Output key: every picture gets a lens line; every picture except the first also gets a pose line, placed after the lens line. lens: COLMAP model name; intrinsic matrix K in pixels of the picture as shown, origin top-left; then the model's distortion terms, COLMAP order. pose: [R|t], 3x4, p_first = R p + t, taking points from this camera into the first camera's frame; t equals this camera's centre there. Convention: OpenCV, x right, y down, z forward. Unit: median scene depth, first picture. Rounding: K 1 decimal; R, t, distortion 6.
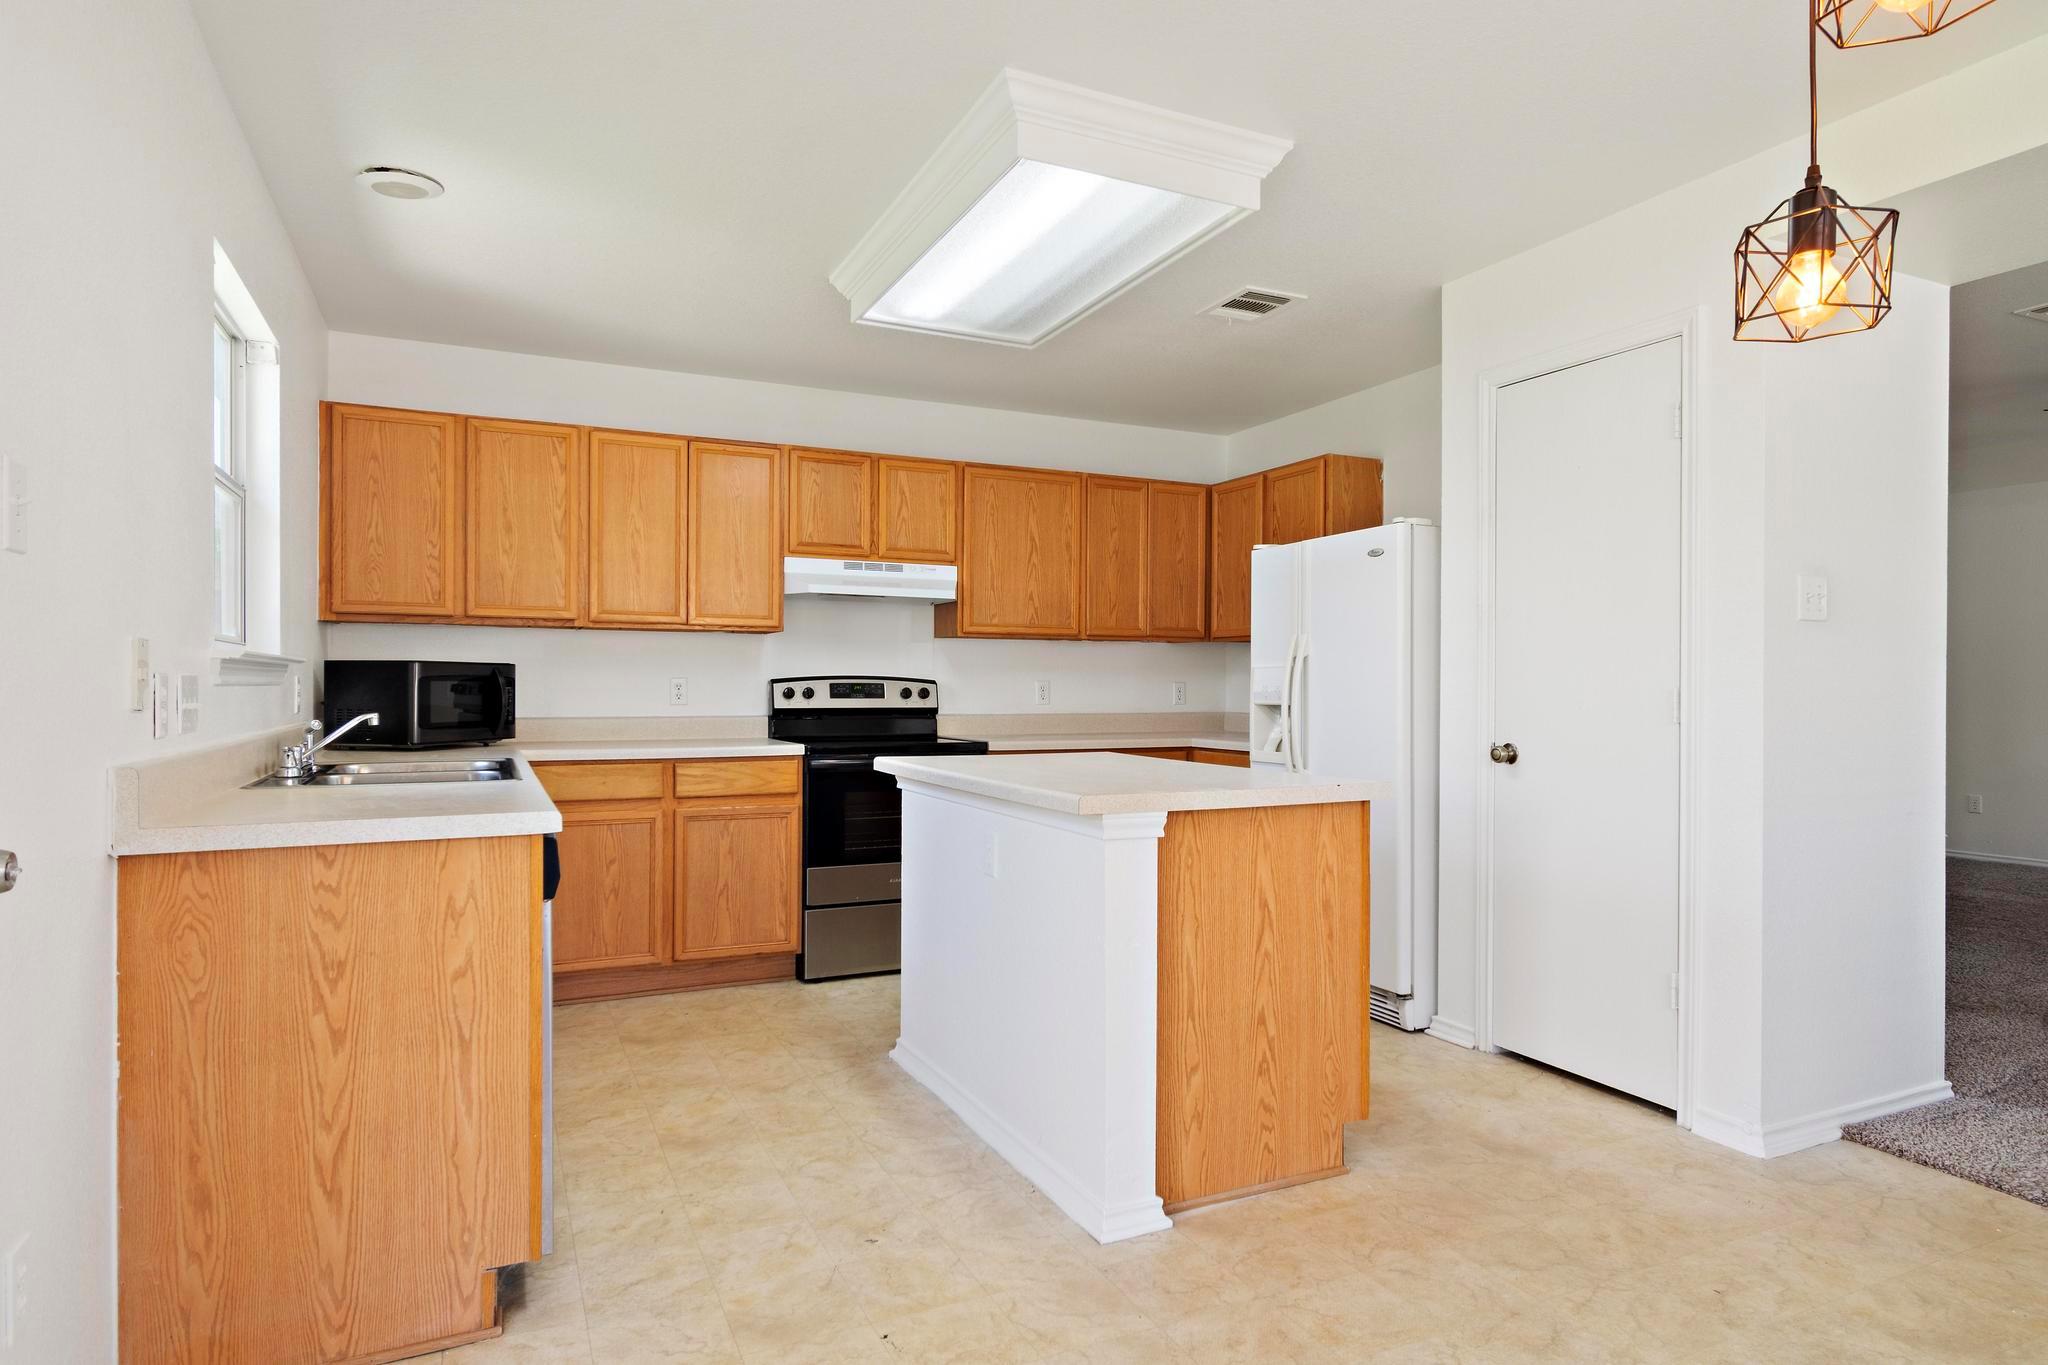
lens RADIAL K [[1147.0, 0, 1034.7], [0, 1147.0, 723.6], [0, 0, 1]] dist [0.004583, -0.002895]
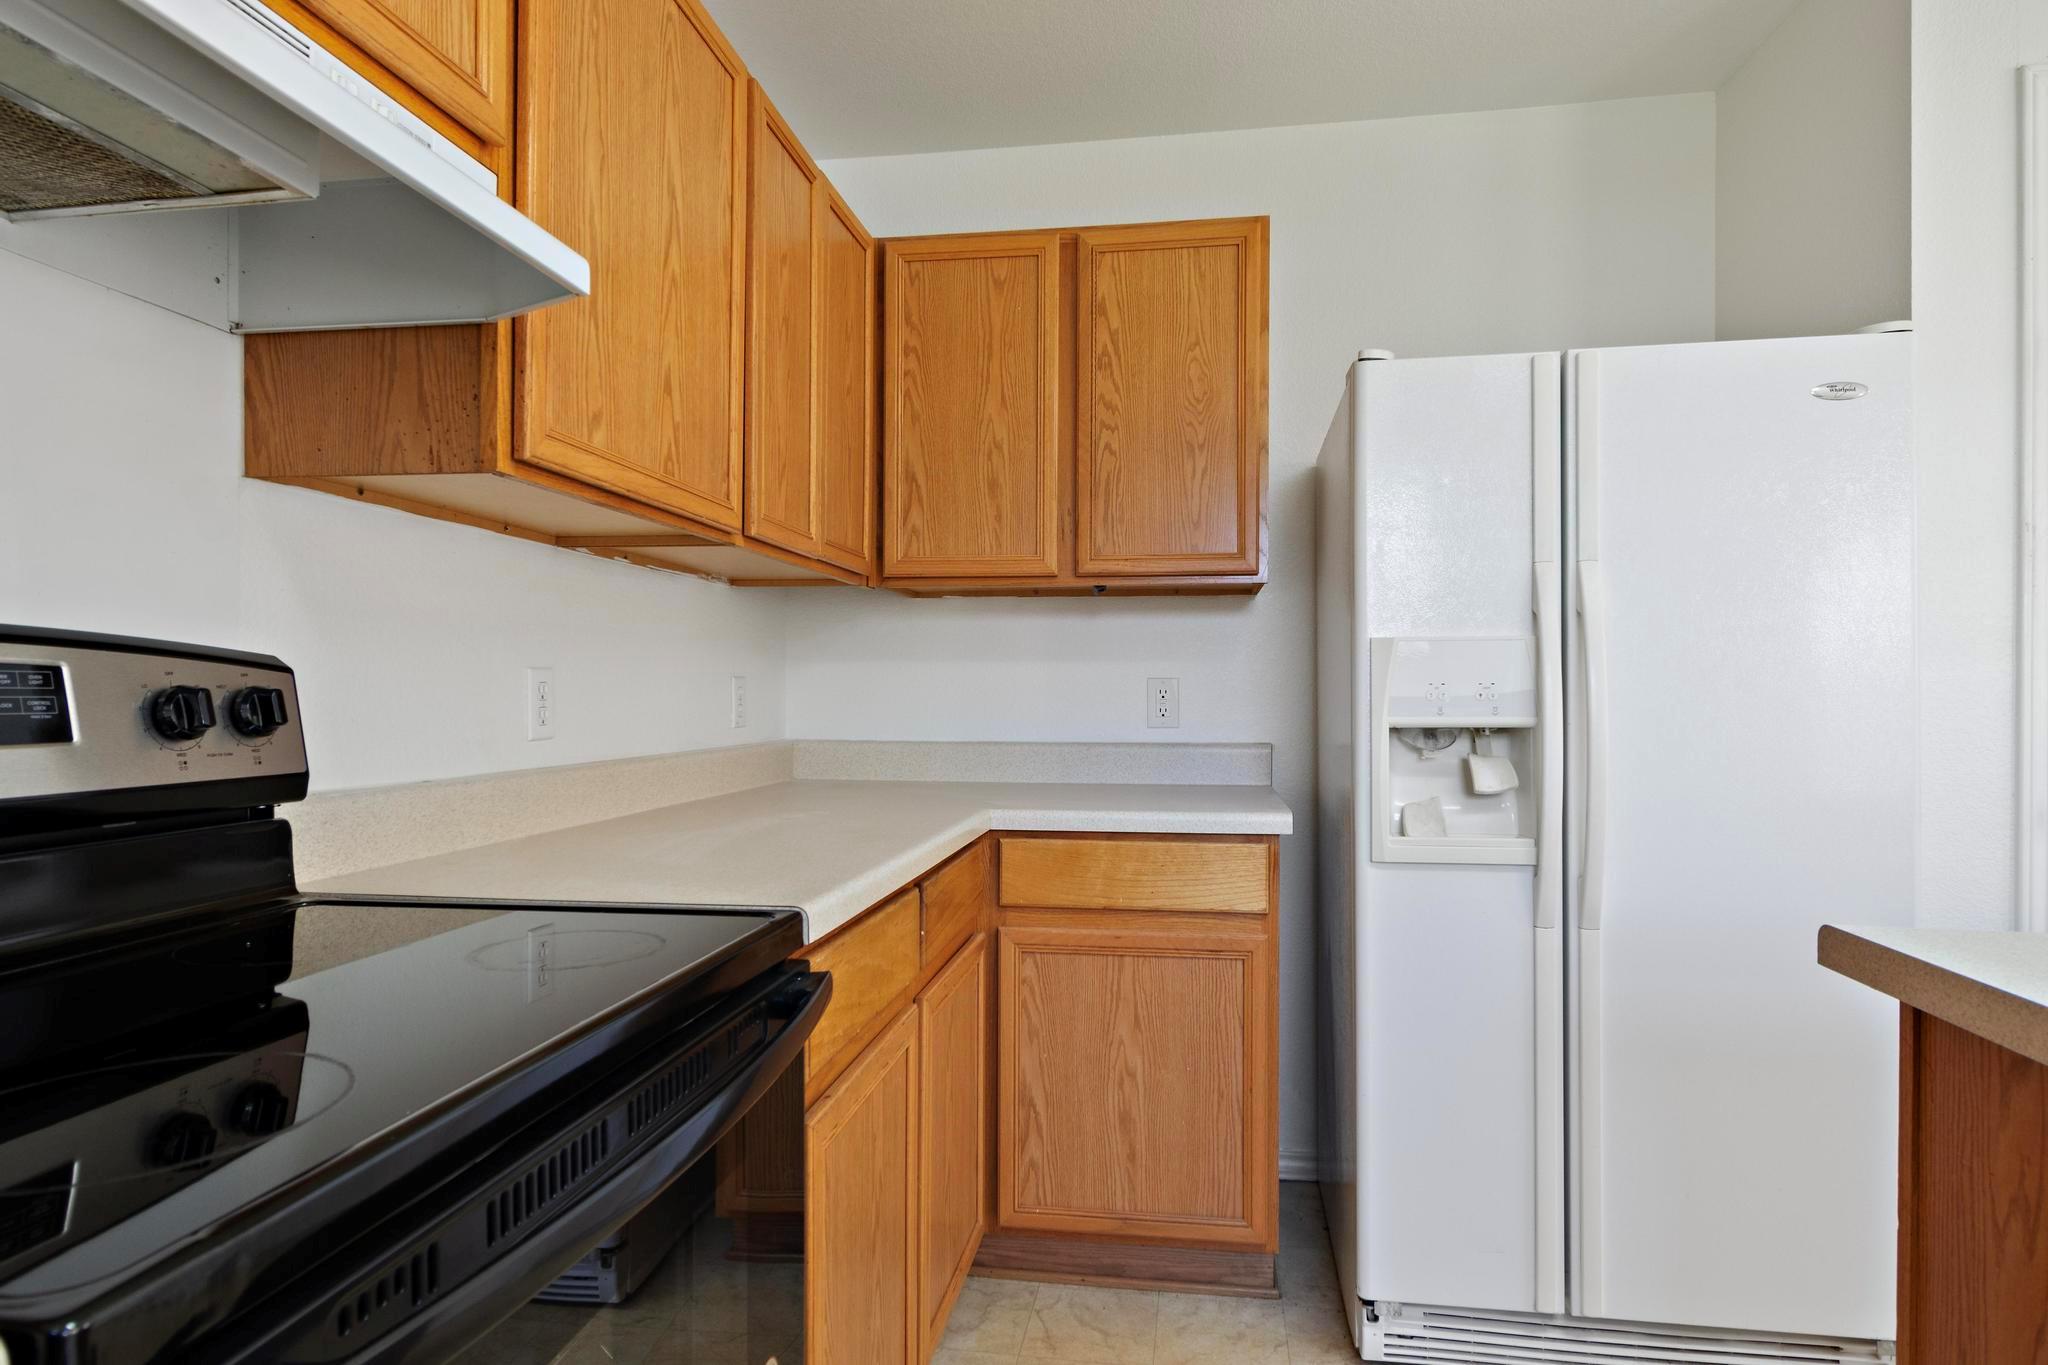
lens RADIAL K [[1135.3, 0, 1029.0], [0, 1135.3, 674.0], [0, 0, 1]] dist [0.002995, 0.000237]
pose [[0.566398, 0.007998, 0.824093, -0.193387], [0.027769, 0.999200, -0.028783, -0.023618], [-0.823664, 0.039187, 0.565722, 0.756589]]
